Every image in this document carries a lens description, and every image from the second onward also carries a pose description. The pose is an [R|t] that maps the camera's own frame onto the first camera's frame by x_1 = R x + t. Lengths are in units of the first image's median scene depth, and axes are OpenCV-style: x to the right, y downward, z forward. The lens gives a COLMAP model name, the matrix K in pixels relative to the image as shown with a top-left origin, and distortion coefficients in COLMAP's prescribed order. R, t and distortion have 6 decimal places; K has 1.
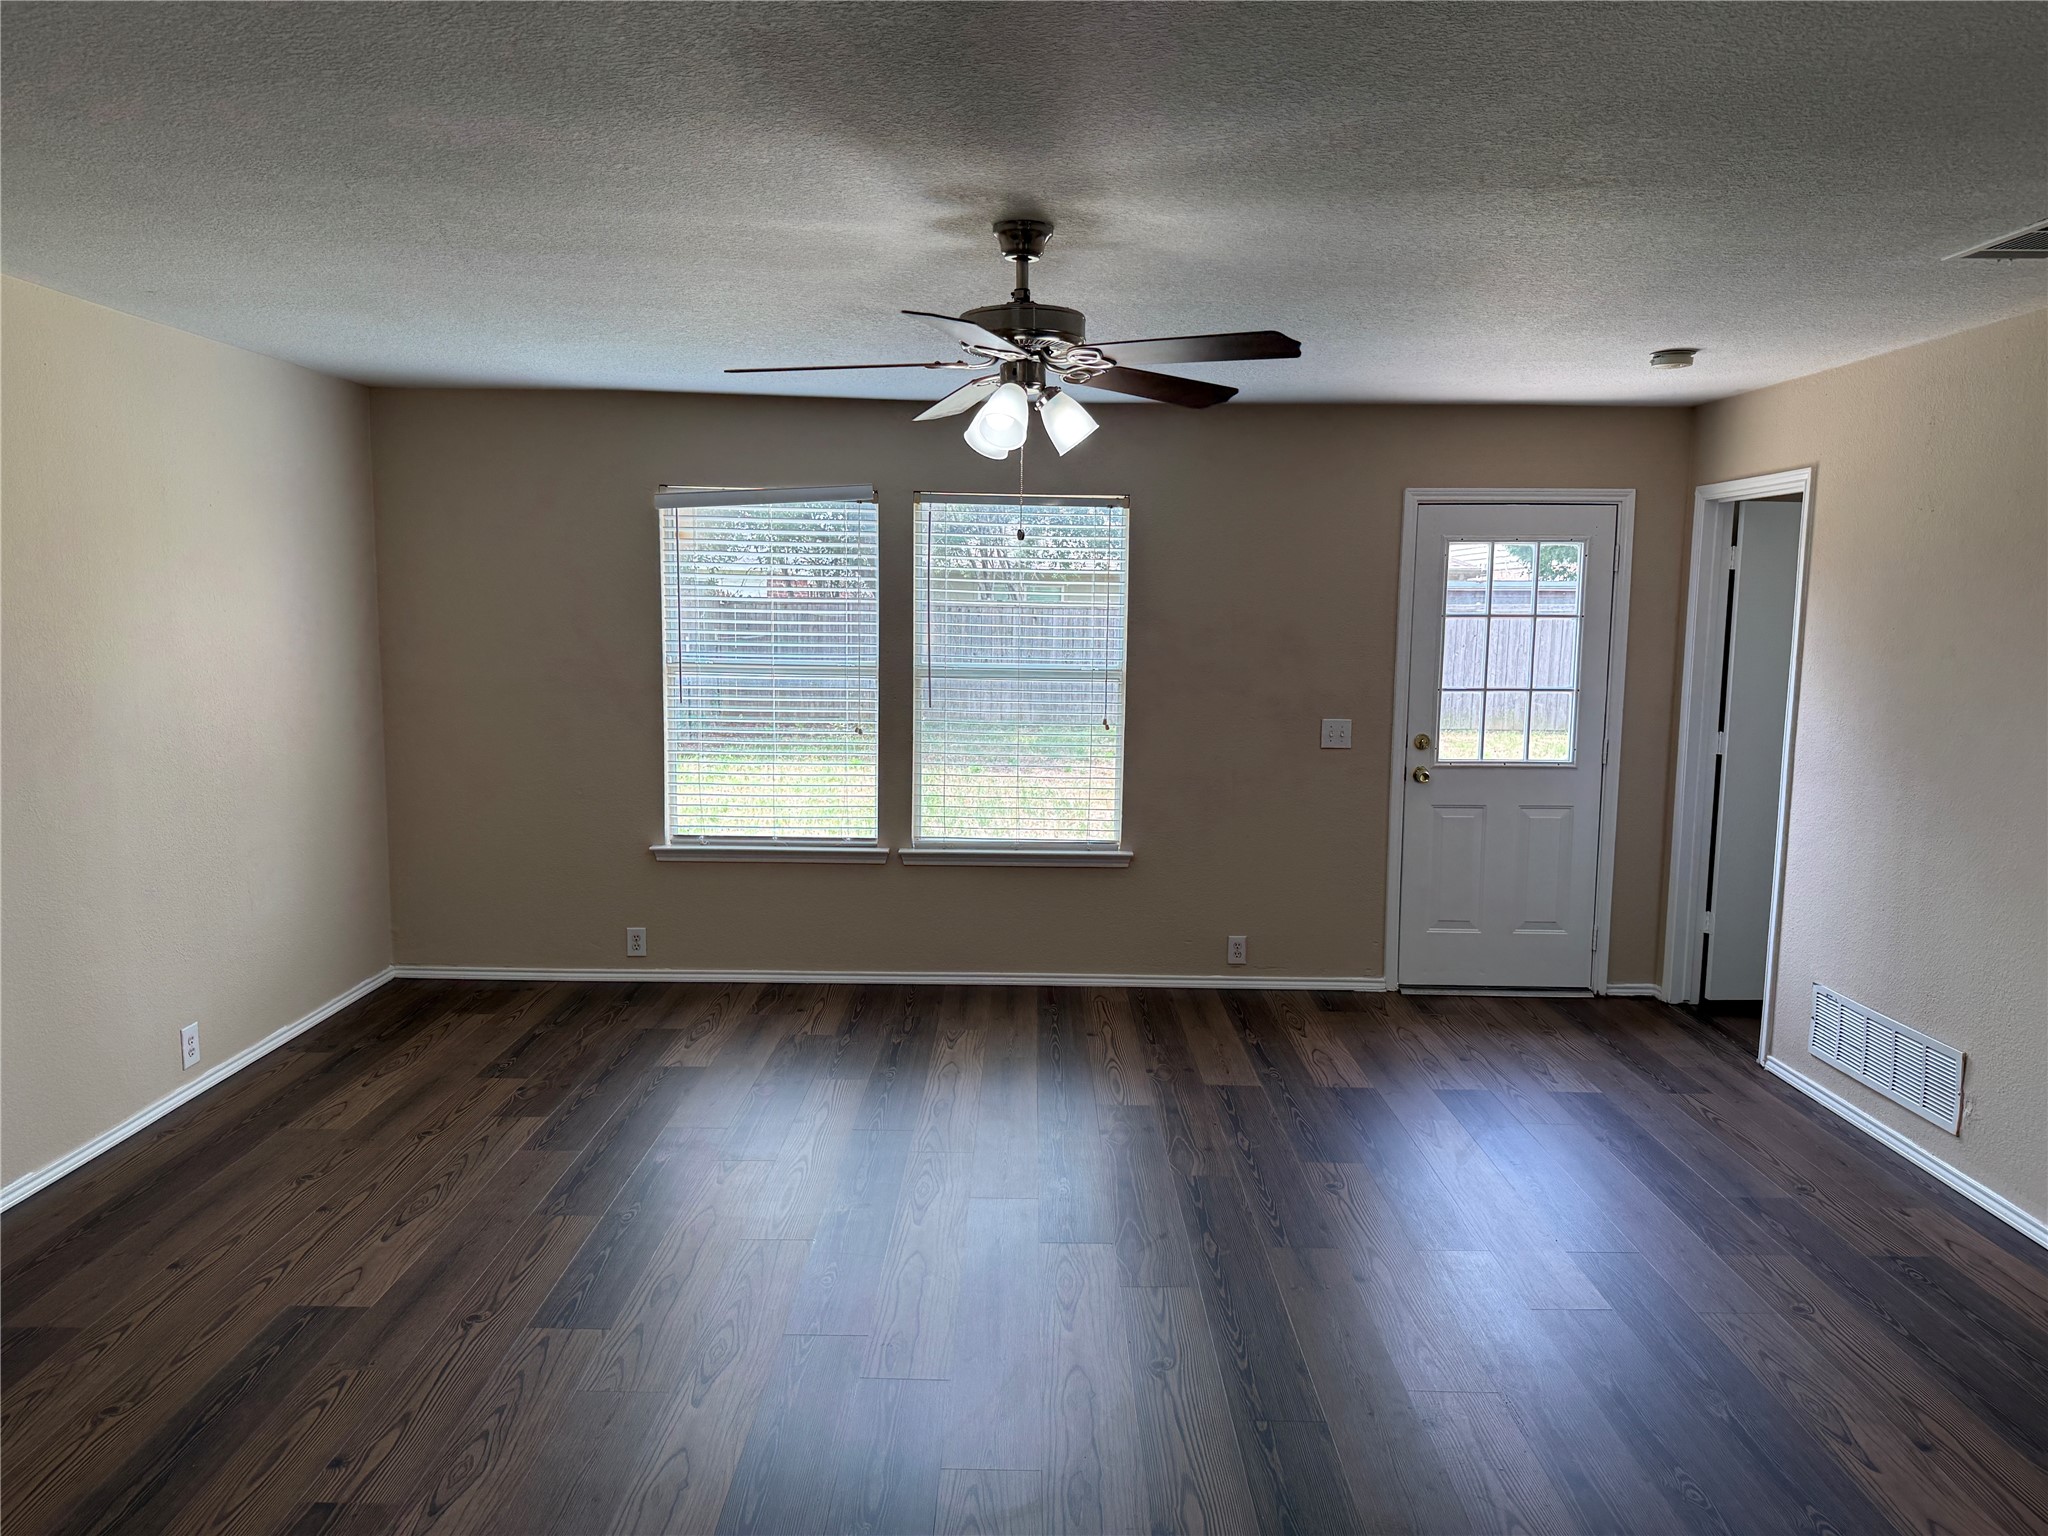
lens RADIAL K [[1455.0, 0, 1024.9], [0, 1455.0, 768.5], [0, 0, 1]] dist [0.060601, -0.064645]
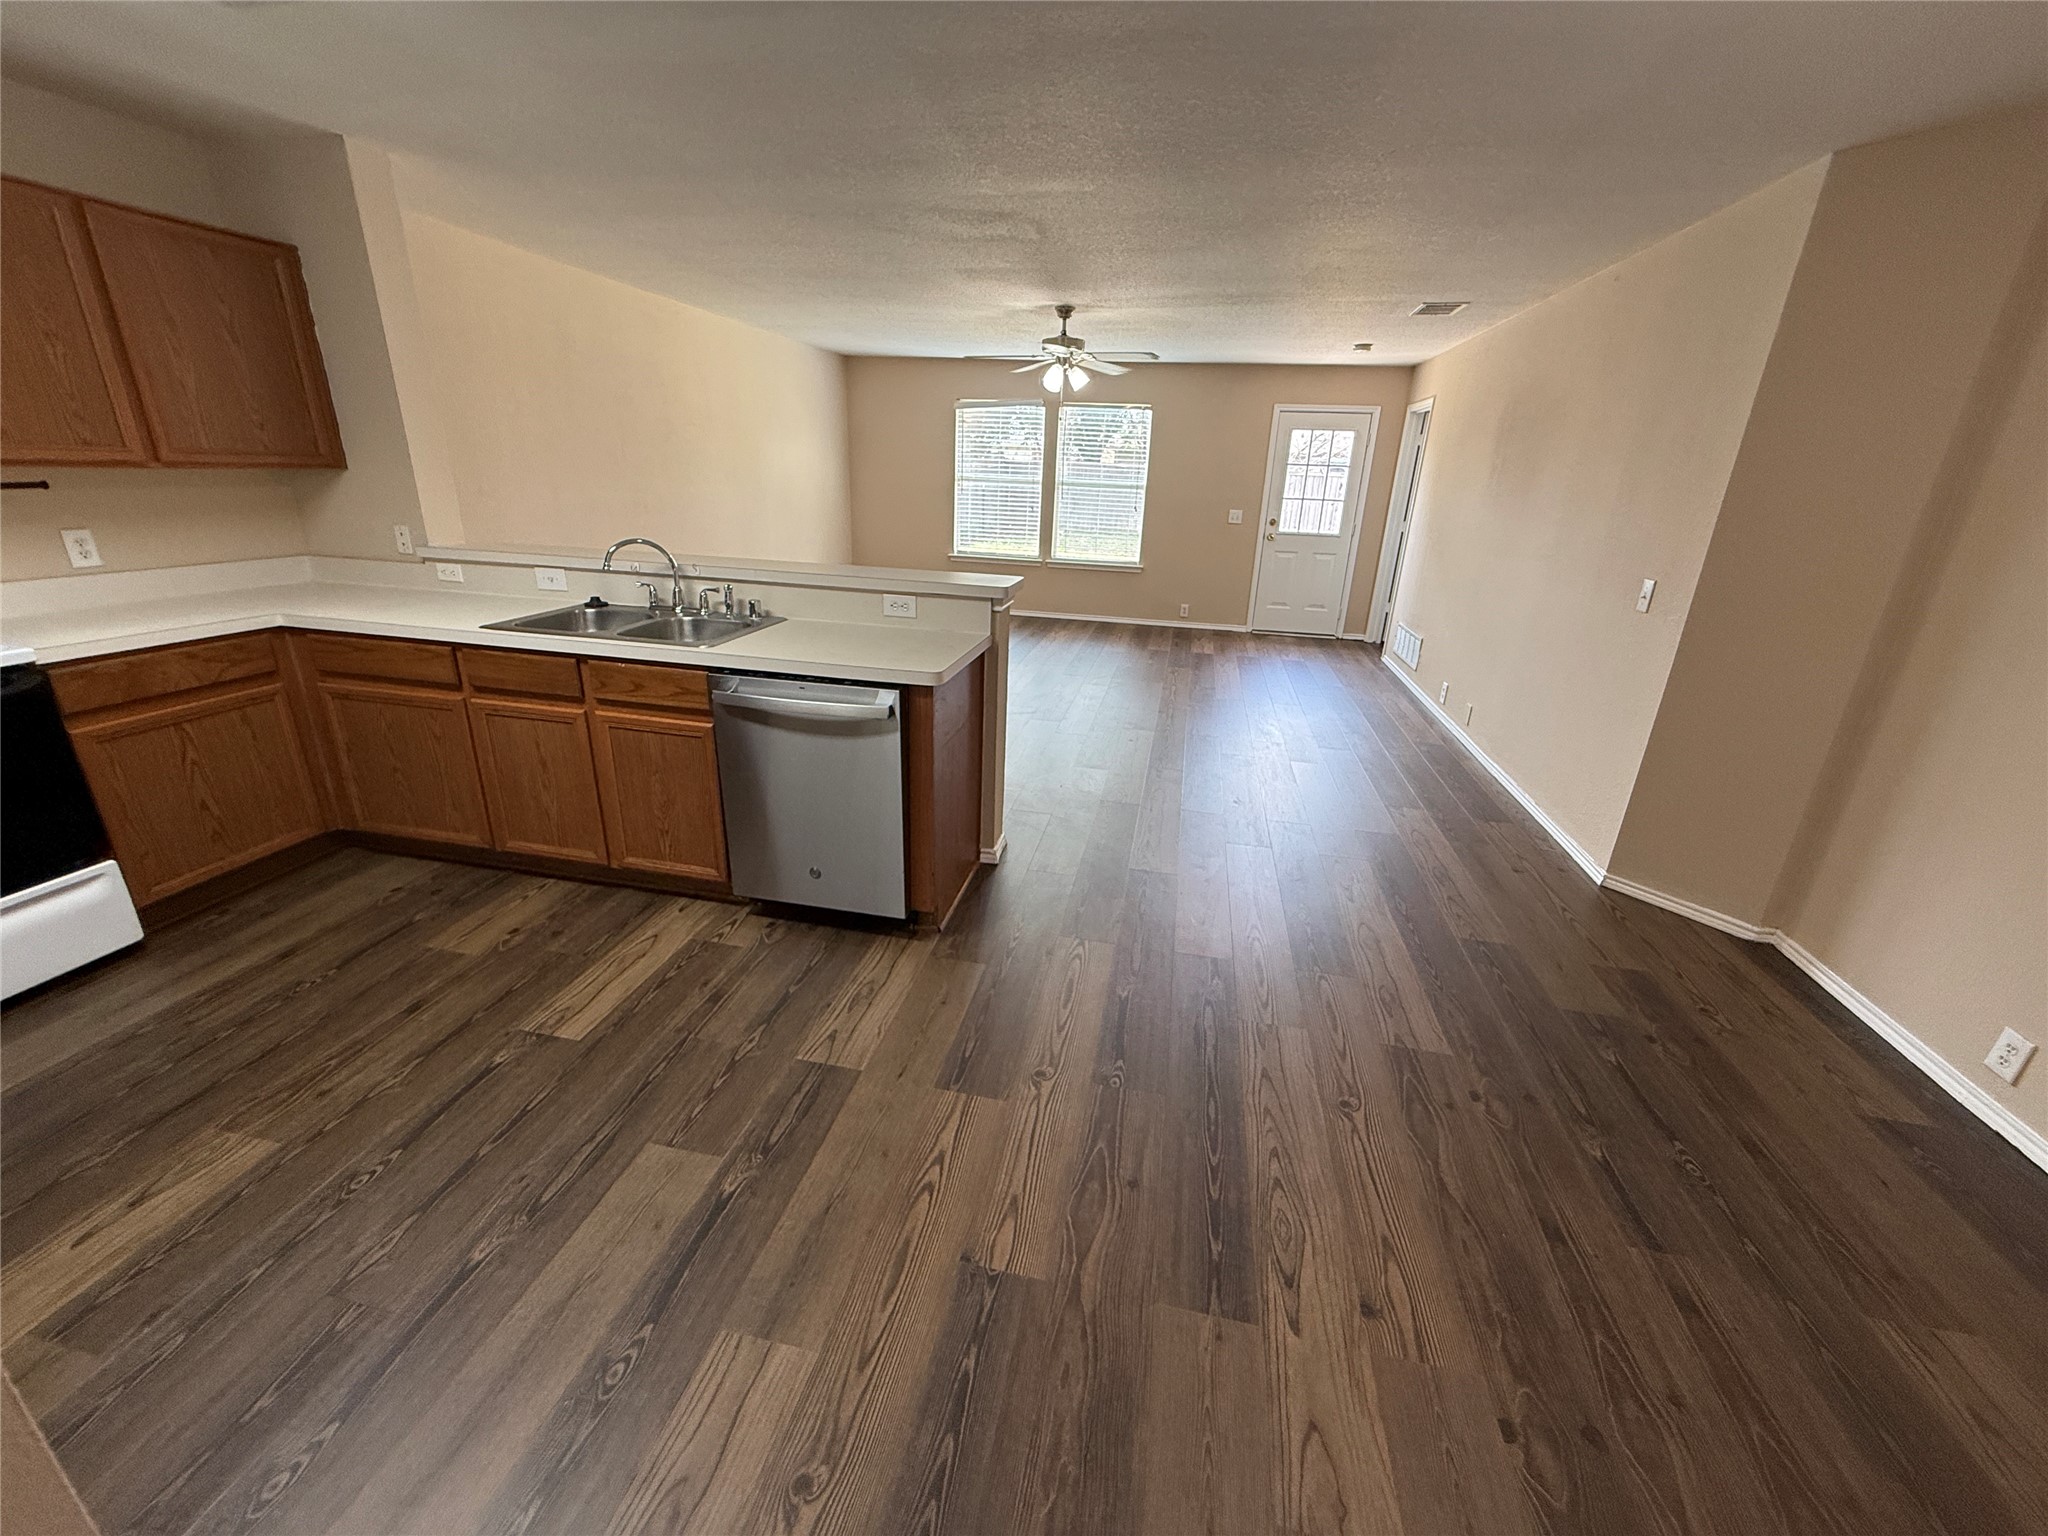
lens RADIAL K [[813.5, 0, 1013.3], [0, 813.5, 766.8], [0, 0, 1]] dist [-0.000299, -0.000190]
pose [[0.980867, 0.090990, -0.172110, 0.128314], [-0.048106, 0.969922, 0.238614, 0.070114], [0.188644, -0.225769, 0.955741, -0.393311]]
